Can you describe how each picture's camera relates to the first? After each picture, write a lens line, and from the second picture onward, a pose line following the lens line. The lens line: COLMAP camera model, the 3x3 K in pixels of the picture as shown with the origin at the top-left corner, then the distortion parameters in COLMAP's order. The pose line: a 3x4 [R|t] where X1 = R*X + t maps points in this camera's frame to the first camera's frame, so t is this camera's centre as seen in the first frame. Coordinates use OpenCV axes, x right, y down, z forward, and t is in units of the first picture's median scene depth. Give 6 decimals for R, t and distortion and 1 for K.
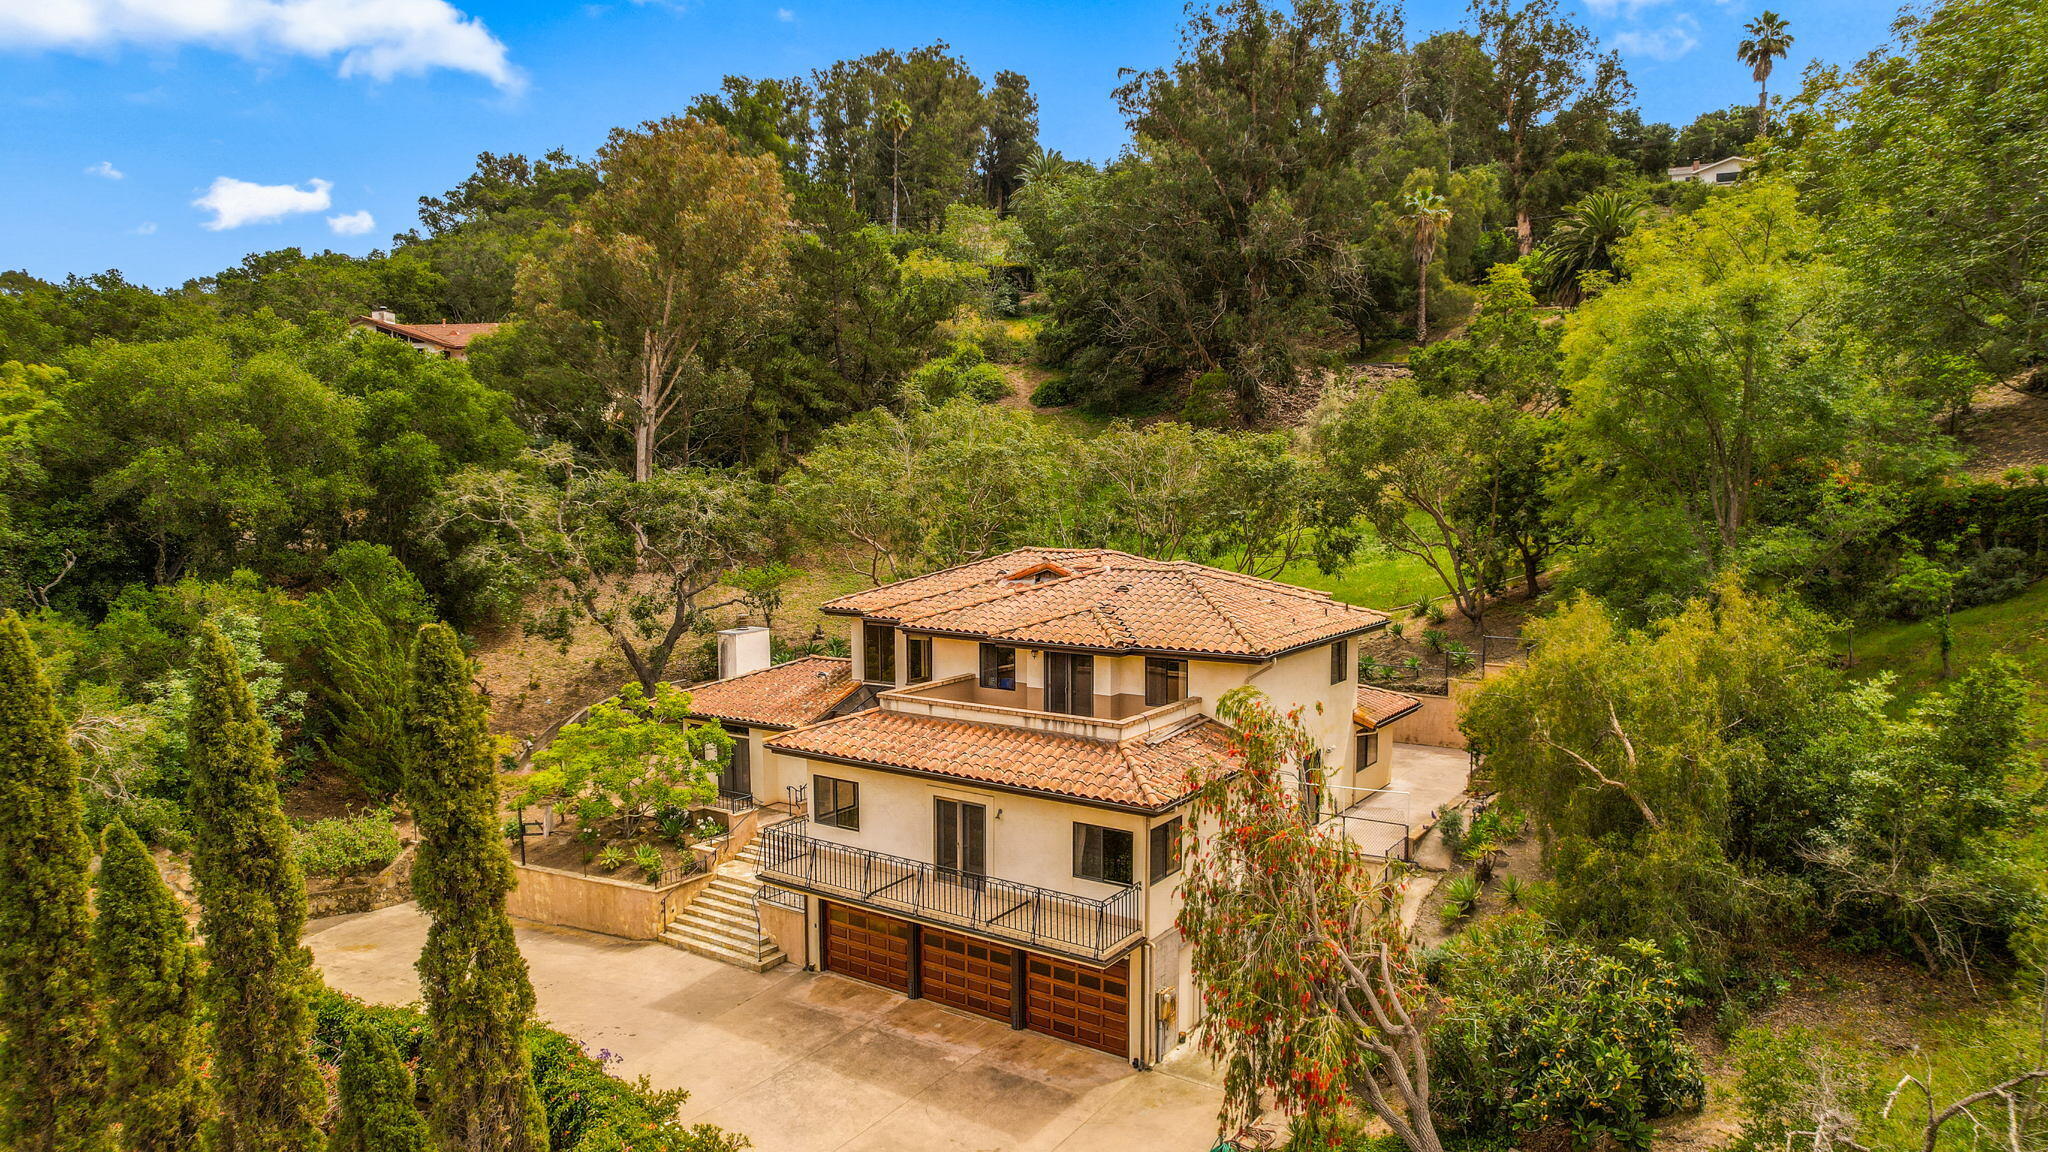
lens RADIAL K [[1274.5, 0, 1041.8], [0, 1274.5, 594.4], [0, 0, 1]] dist [-0.053934, 0.045021]
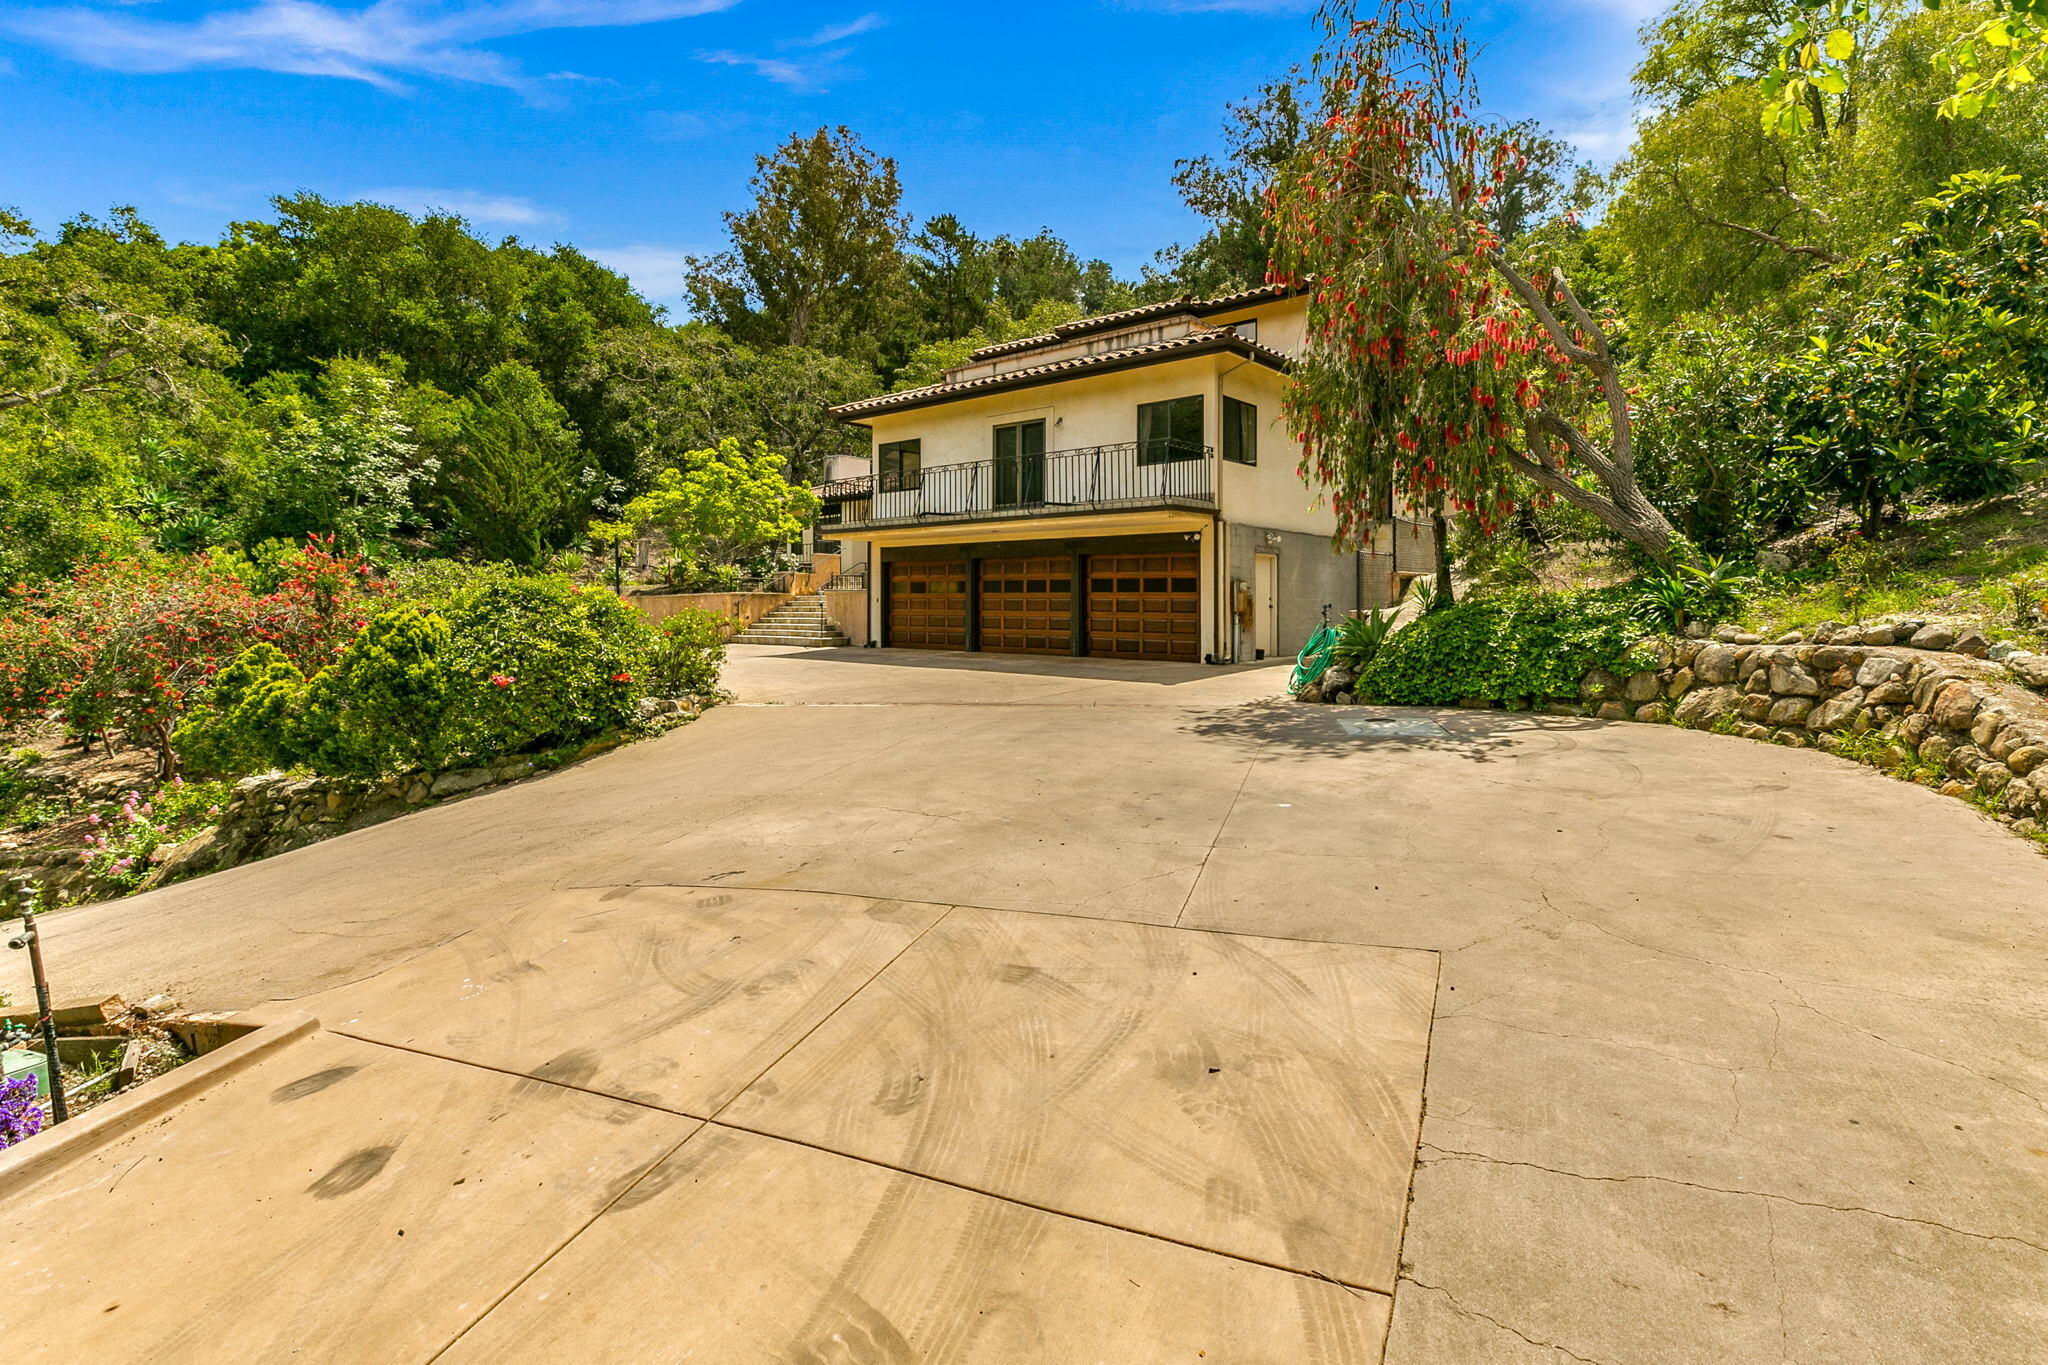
lens RADIAL K [[955.5, 0, 1042.9], [0, 955.5, 592.3], [0, 0, 1]] dist [0.004659, 0.000998]
pose [[0.996480, 0.000375, -0.083827, 0.013467], [-0.009114, 0.994547, -0.103890, 0.360090], [0.083331, 0.104288, 0.991050, 0.295667]]
